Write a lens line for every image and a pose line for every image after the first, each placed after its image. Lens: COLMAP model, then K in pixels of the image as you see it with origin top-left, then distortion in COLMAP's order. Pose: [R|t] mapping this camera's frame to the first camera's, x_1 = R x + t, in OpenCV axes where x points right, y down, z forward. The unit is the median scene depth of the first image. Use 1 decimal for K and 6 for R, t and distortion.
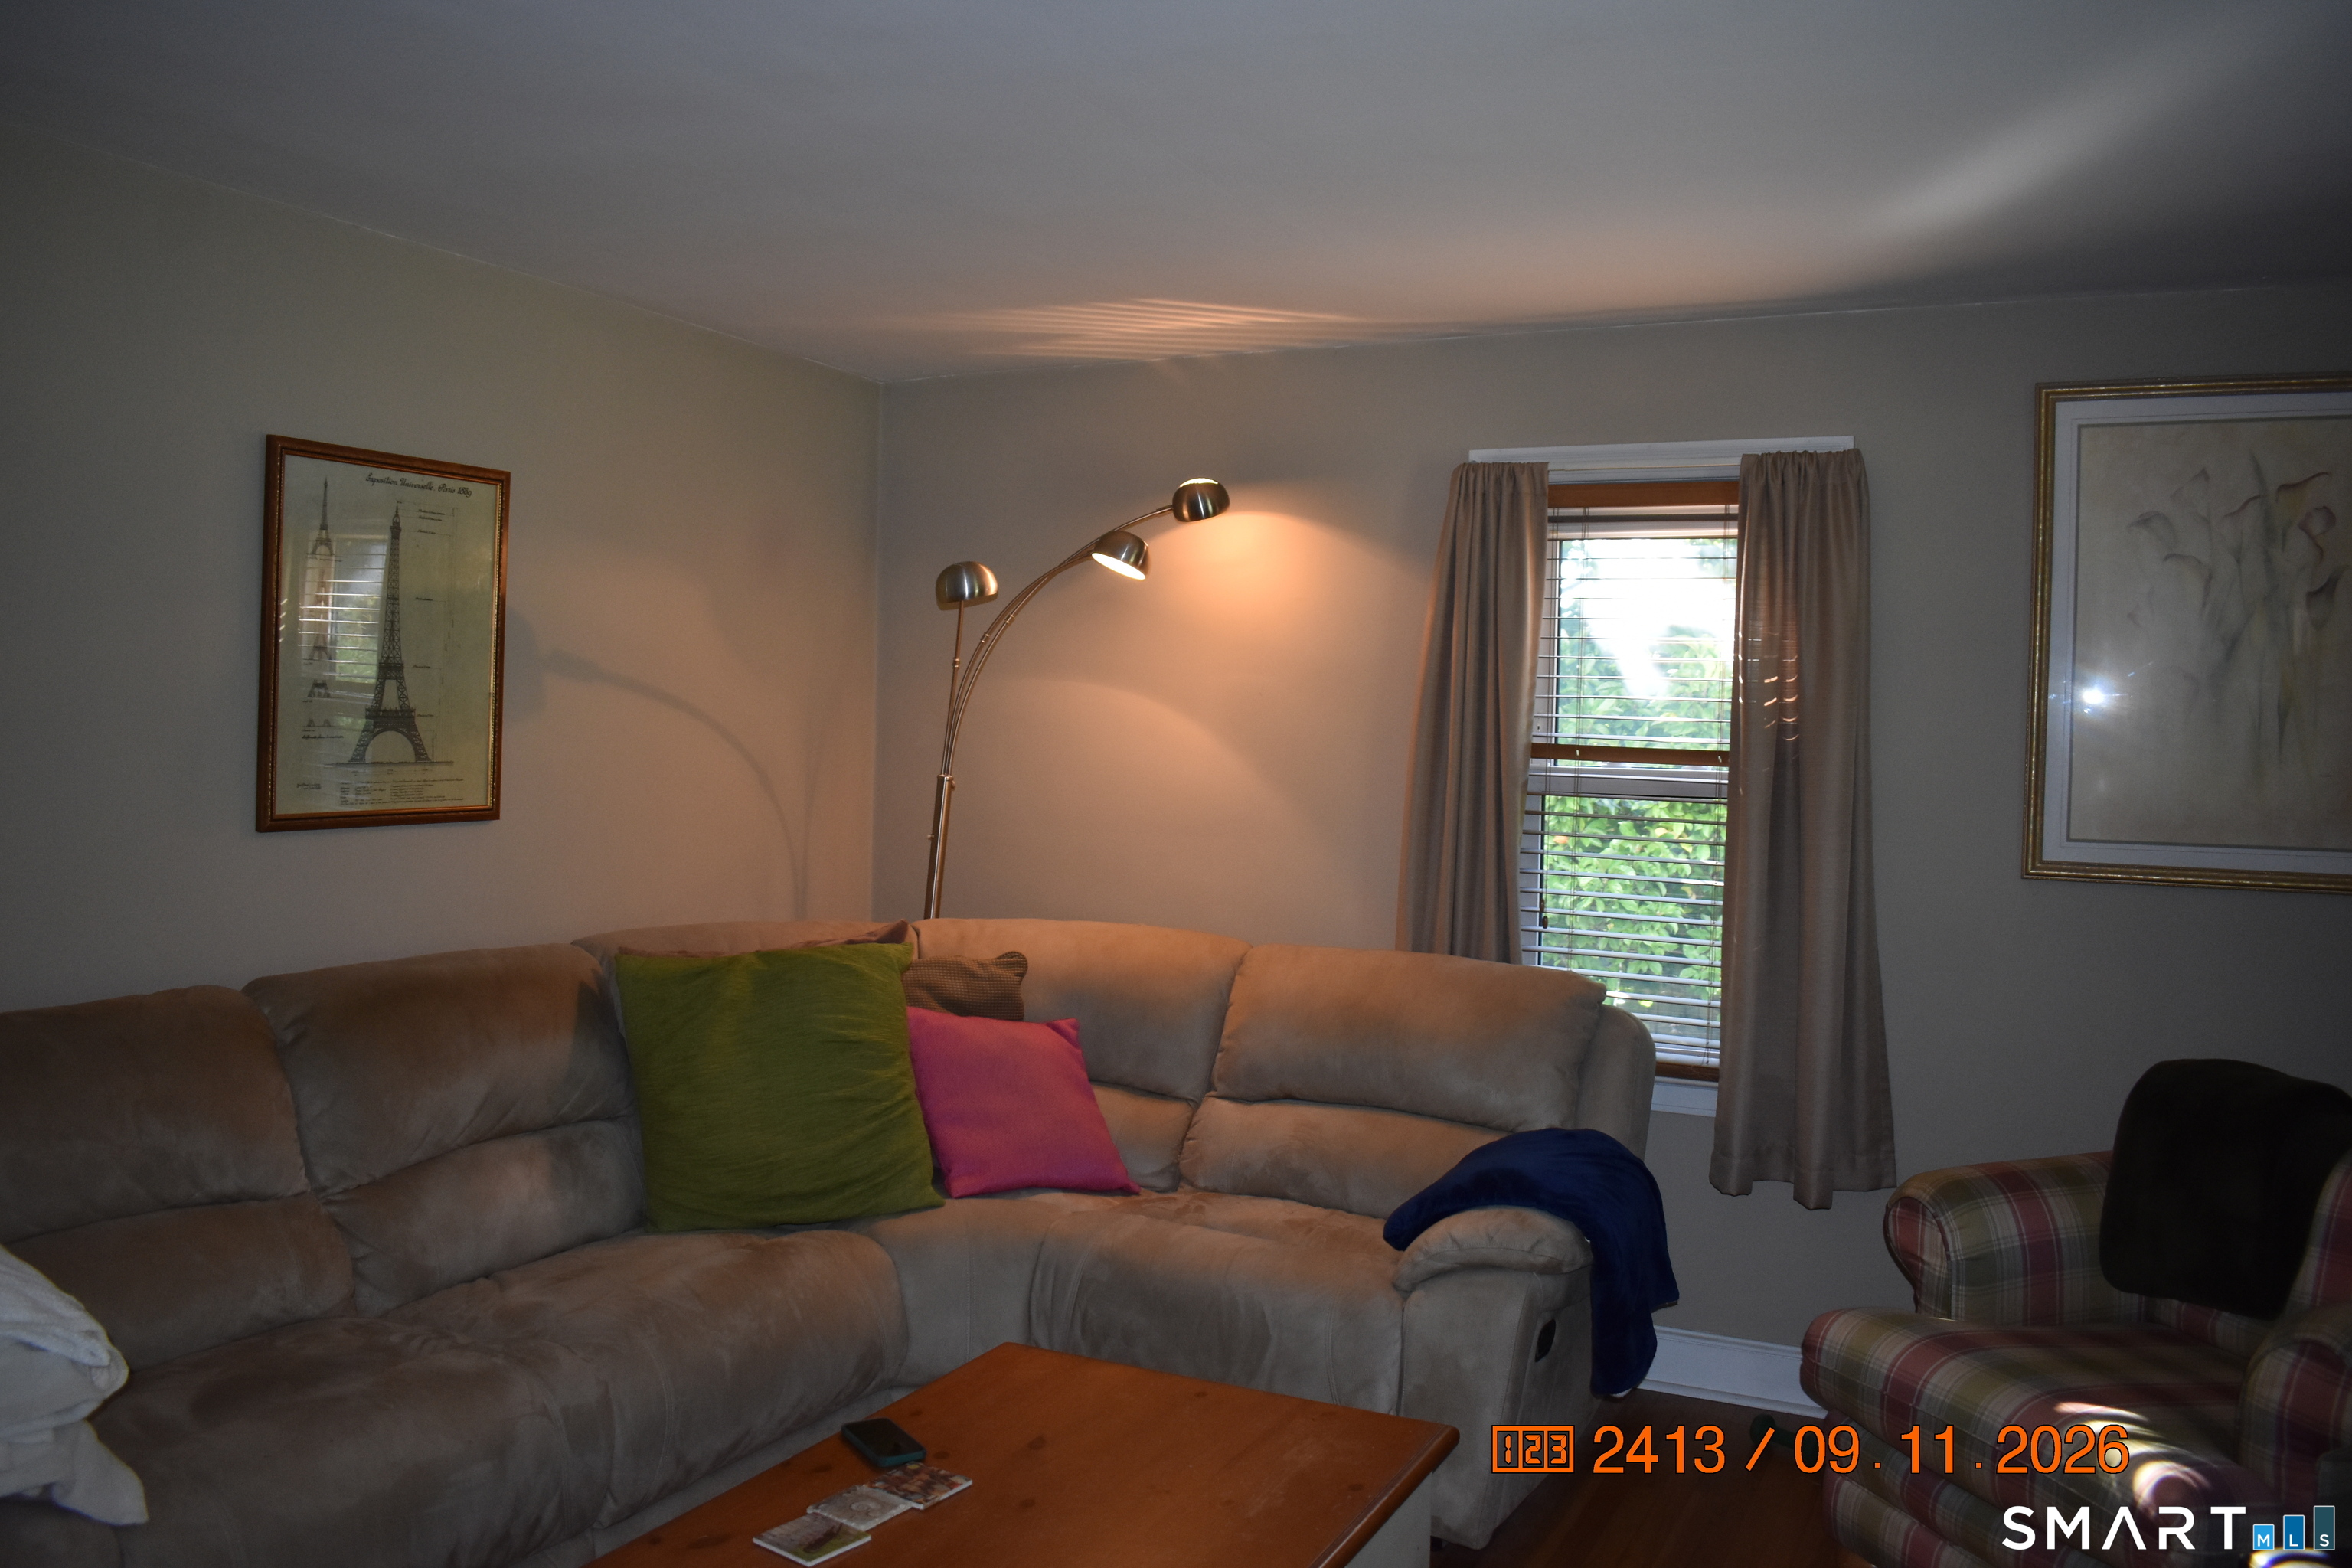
lens RADIAL K [[1865.9, 0, 1172.7], [0, 1865.9, 787.5], [0, 0, 1]] dist [-0.084077, 0.009232]
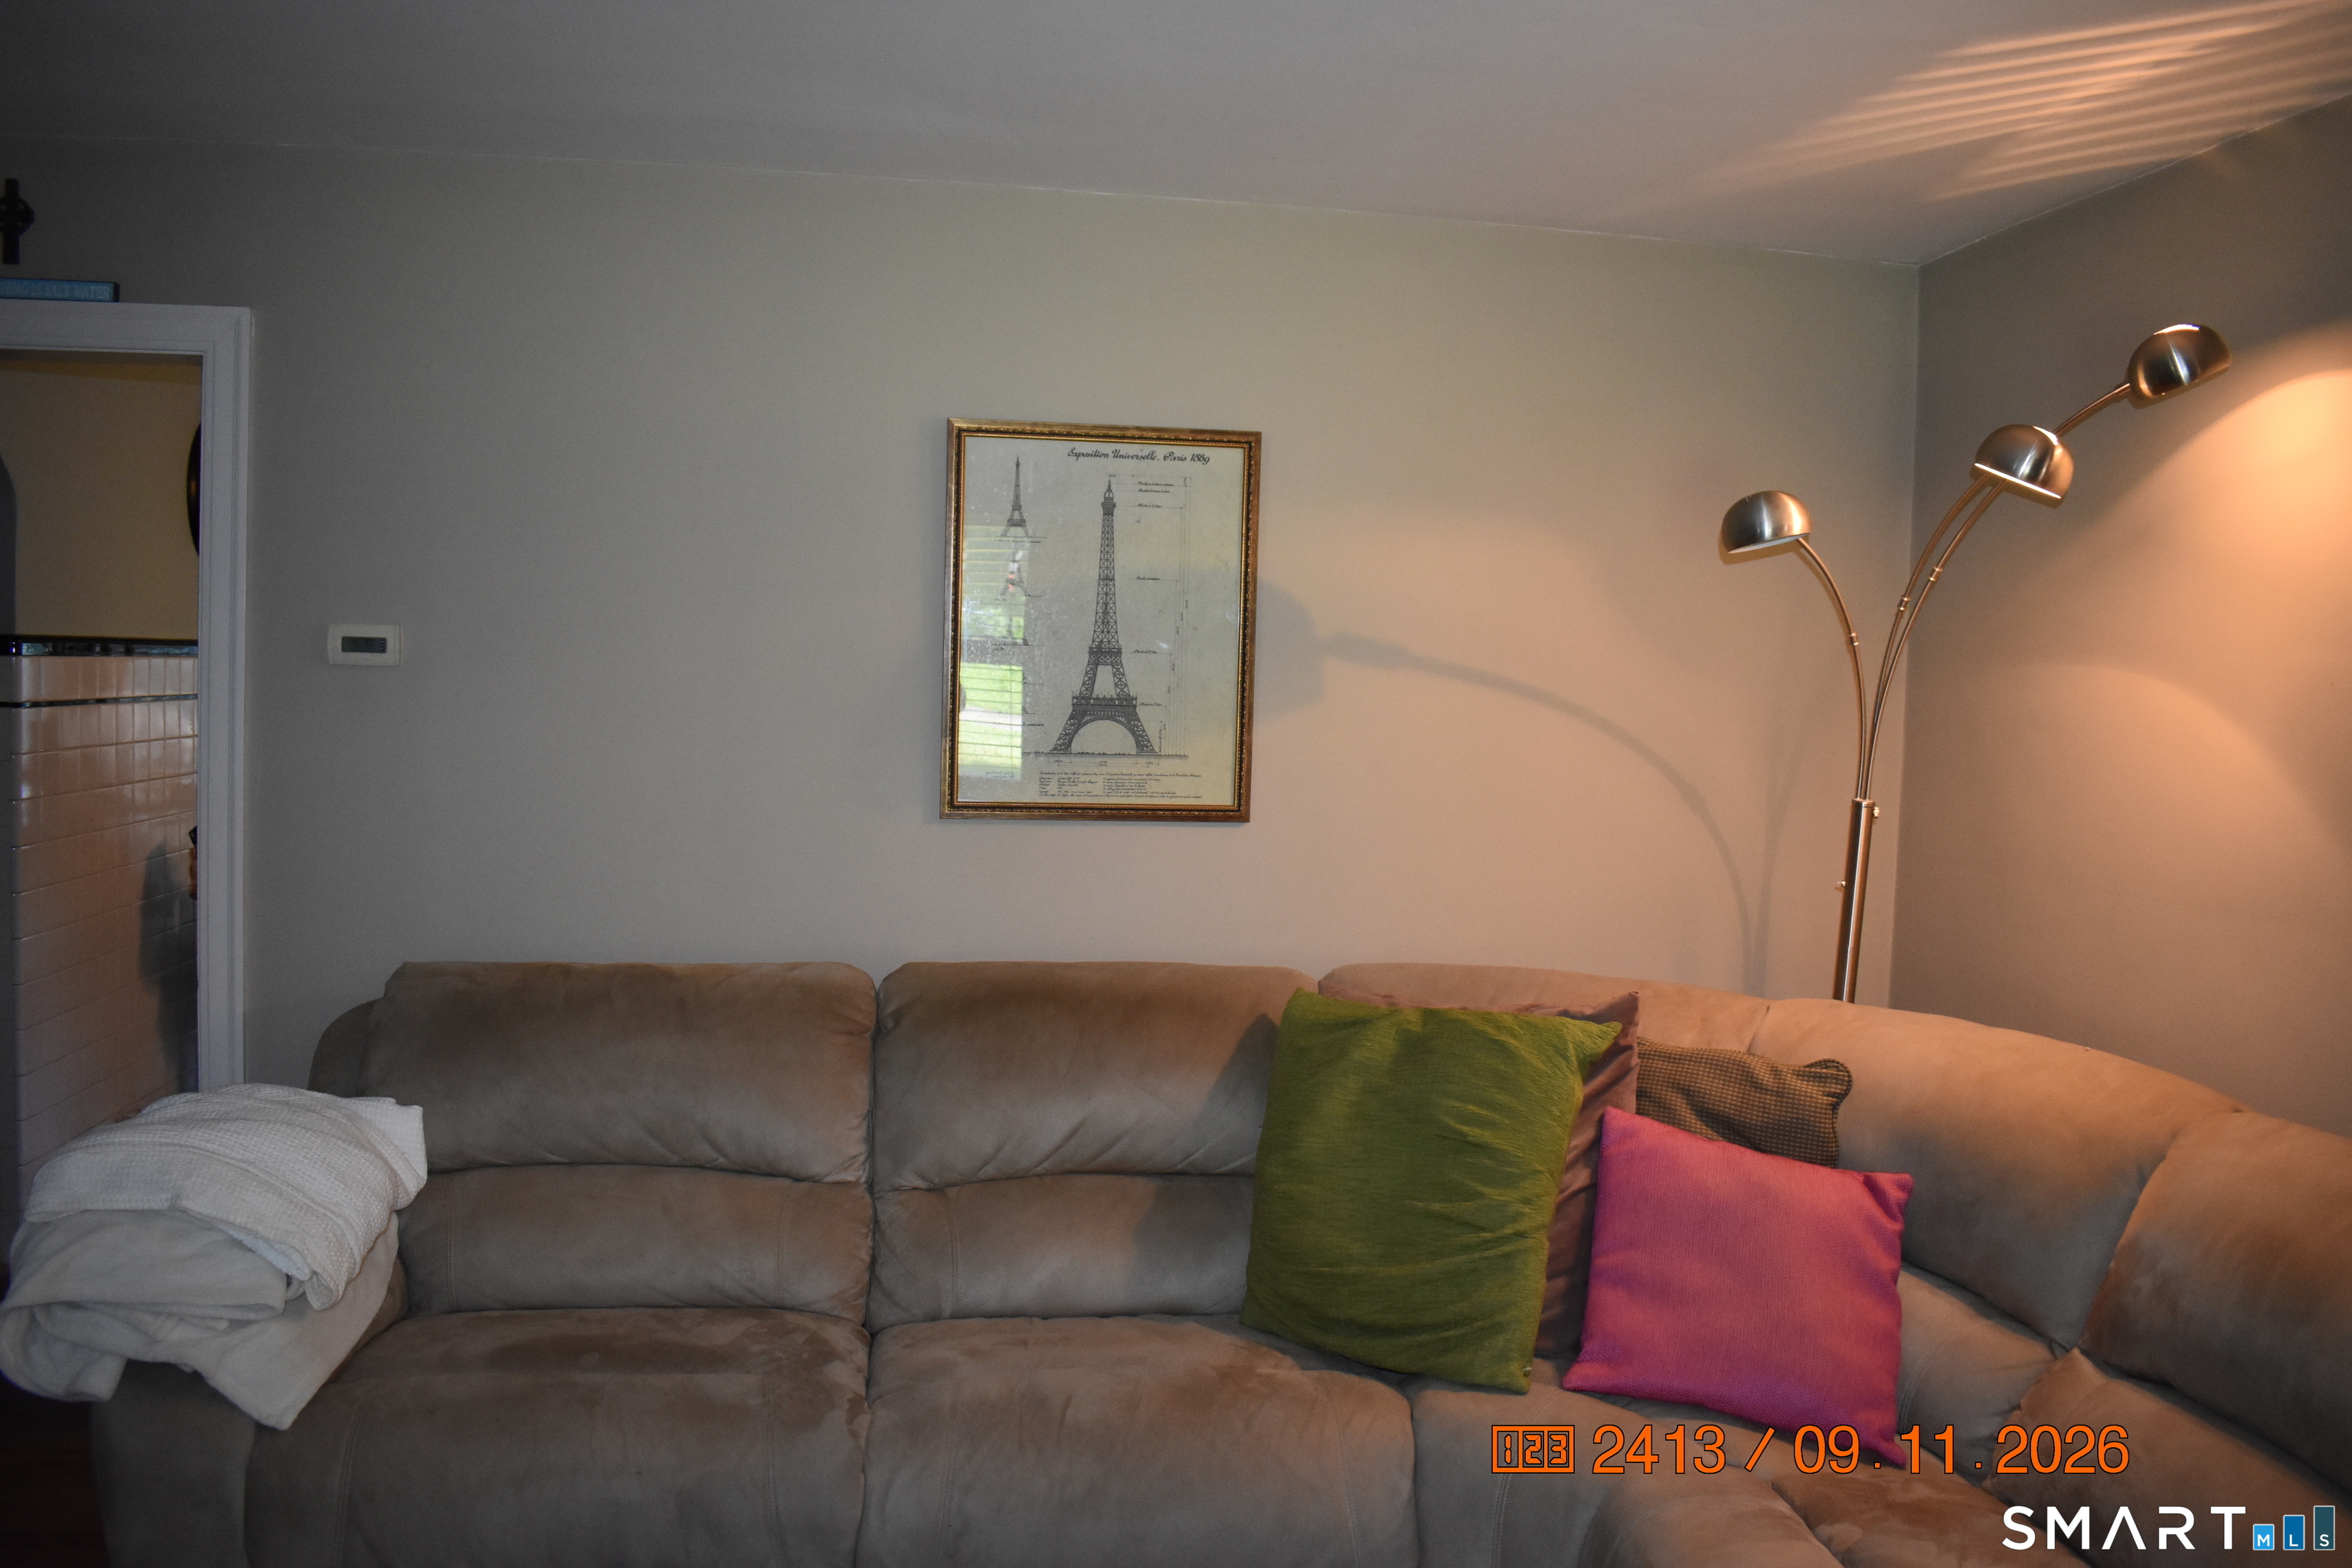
lens RADIAL K [[1865.9, 0, 1176.0], [0, 1865.9, 775.1], [0, 0, 1]] dist [-0.084077, 0.009232]
pose [[0.573392, 0.032919, -0.818620, 0.366597], [-0.047106, 0.998864, 0.007172, -0.010876], [0.817926, 0.034450, 0.574291, 0.469636]]
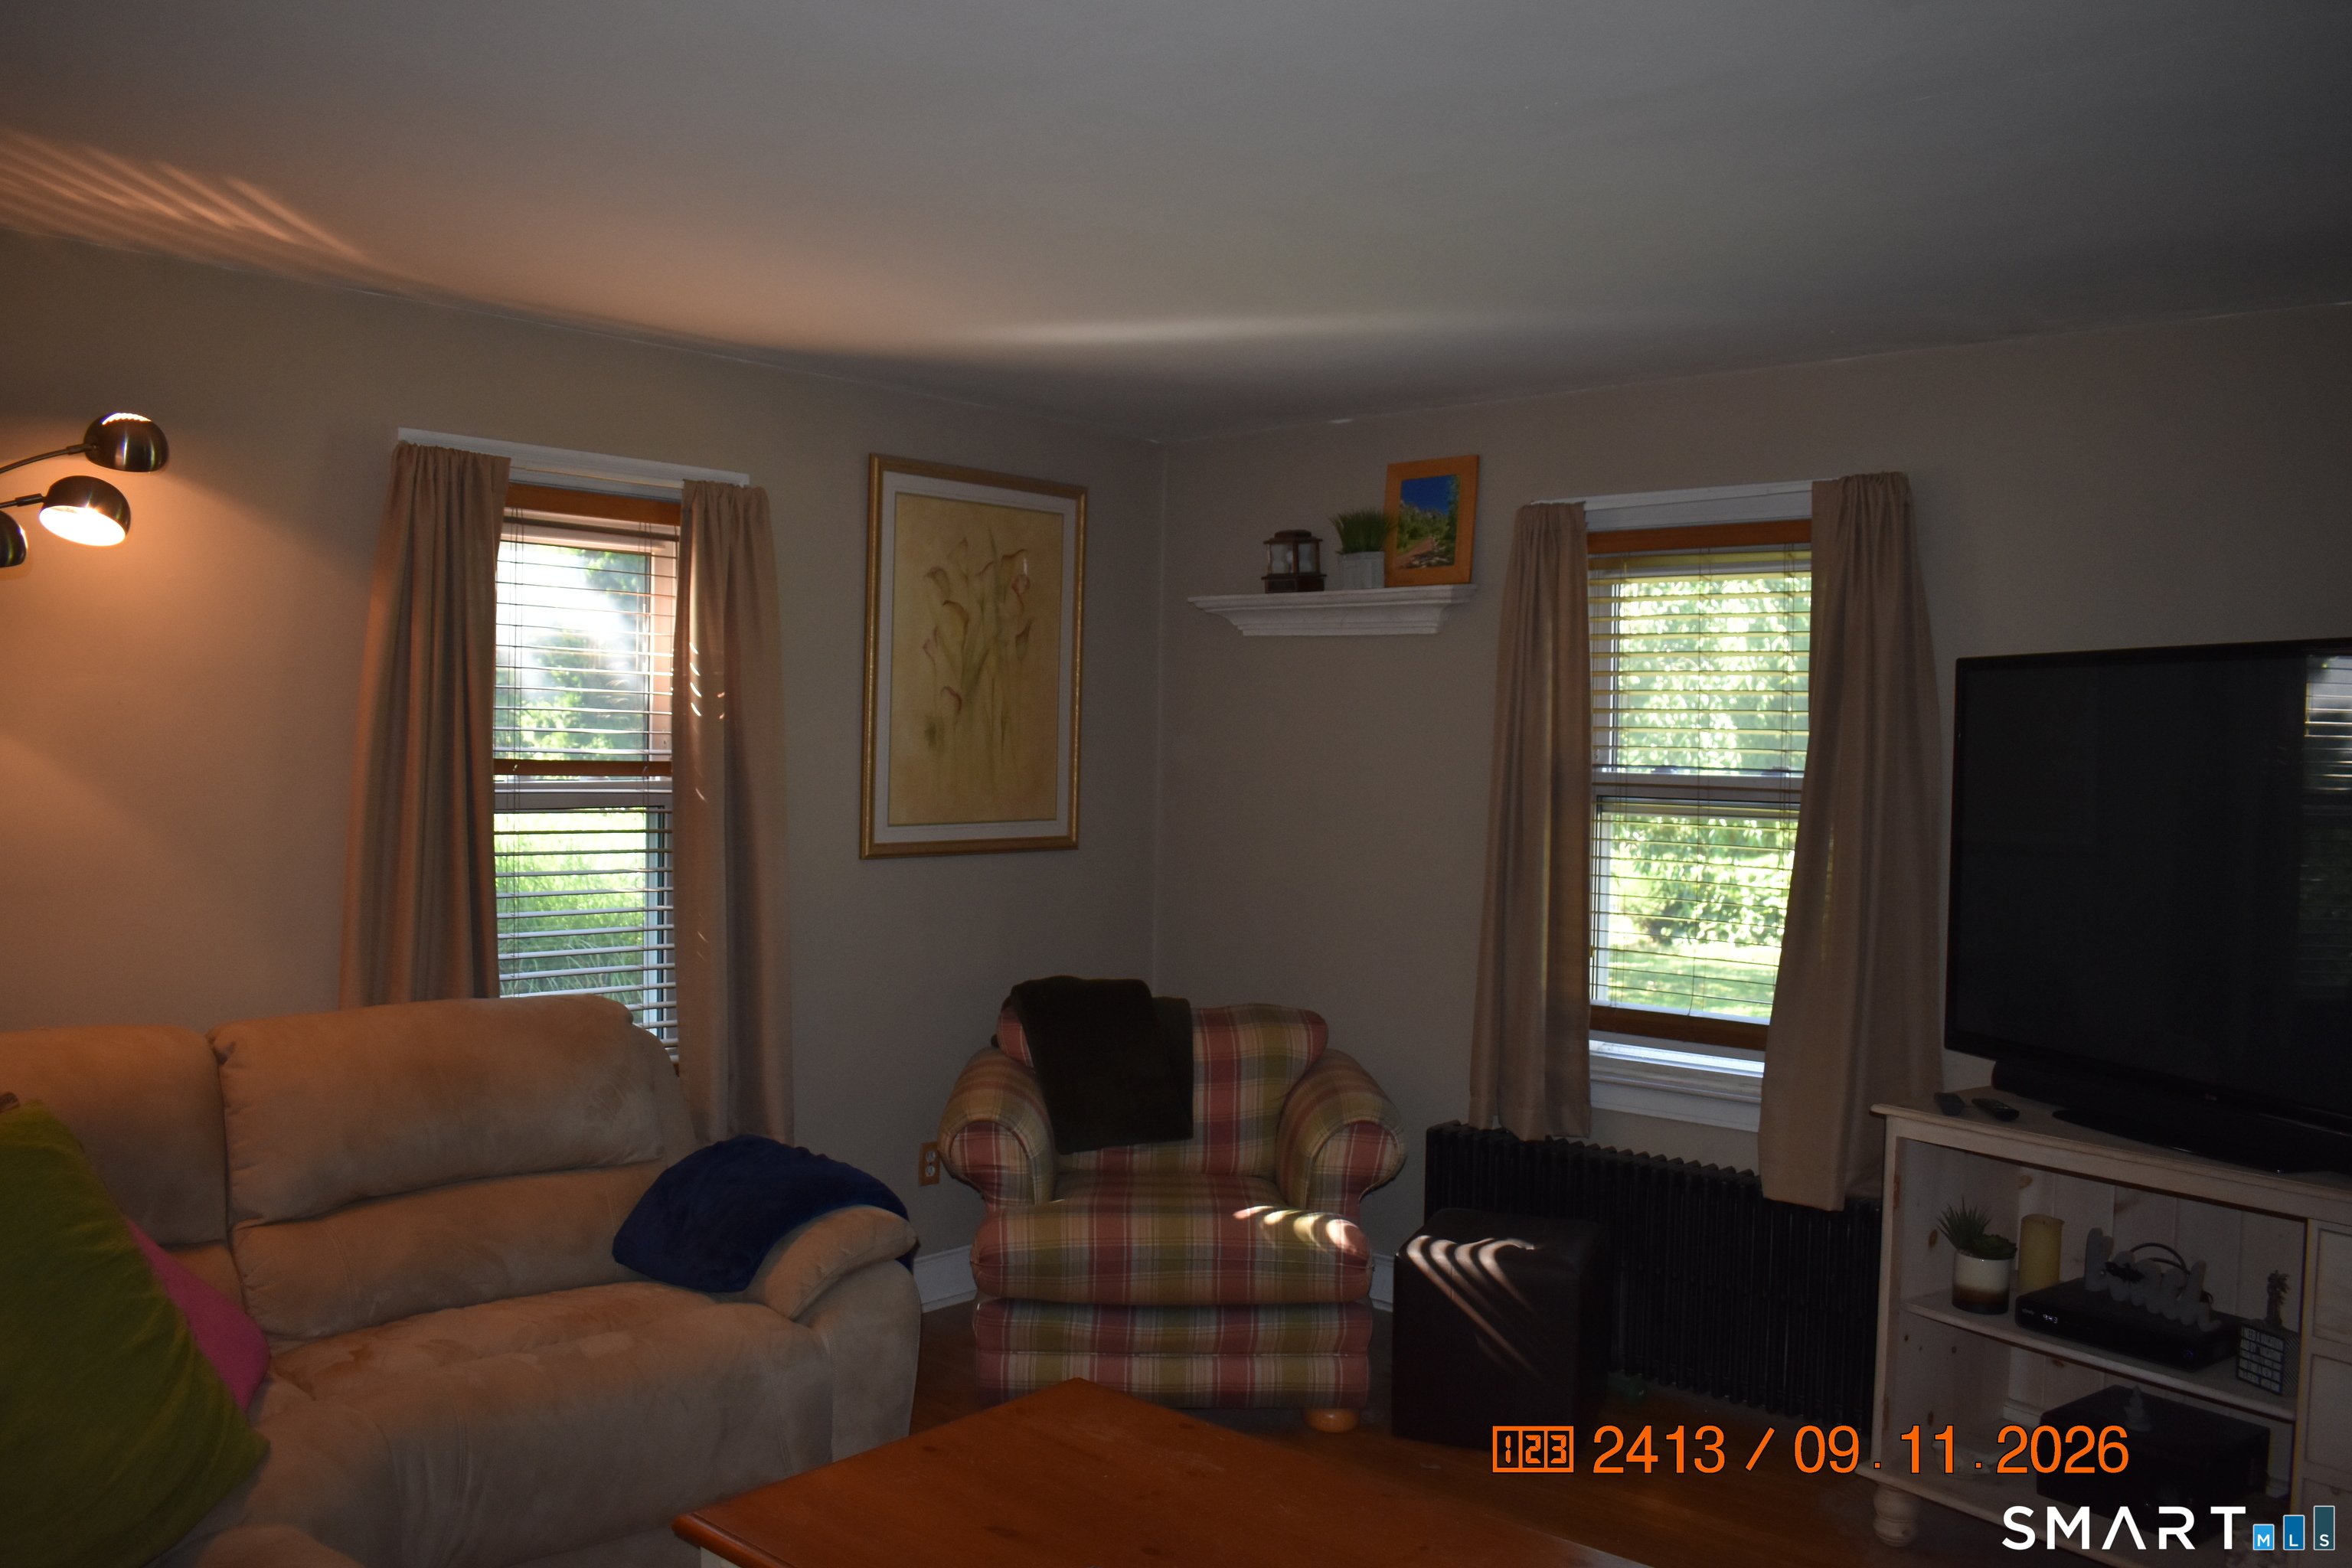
lens RADIAL K [[1865.9, 0, 1171.3], [0, 1865.9, 782.5], [0, 0, 1]] dist [-0.084077, 0.009232]
pose [[0.256388, -0.041530, 0.965681, -0.675339], [0.023325, 0.999051, 0.036772, -0.041934], [-0.966293, 0.013097, 0.257113, 0.484243]]
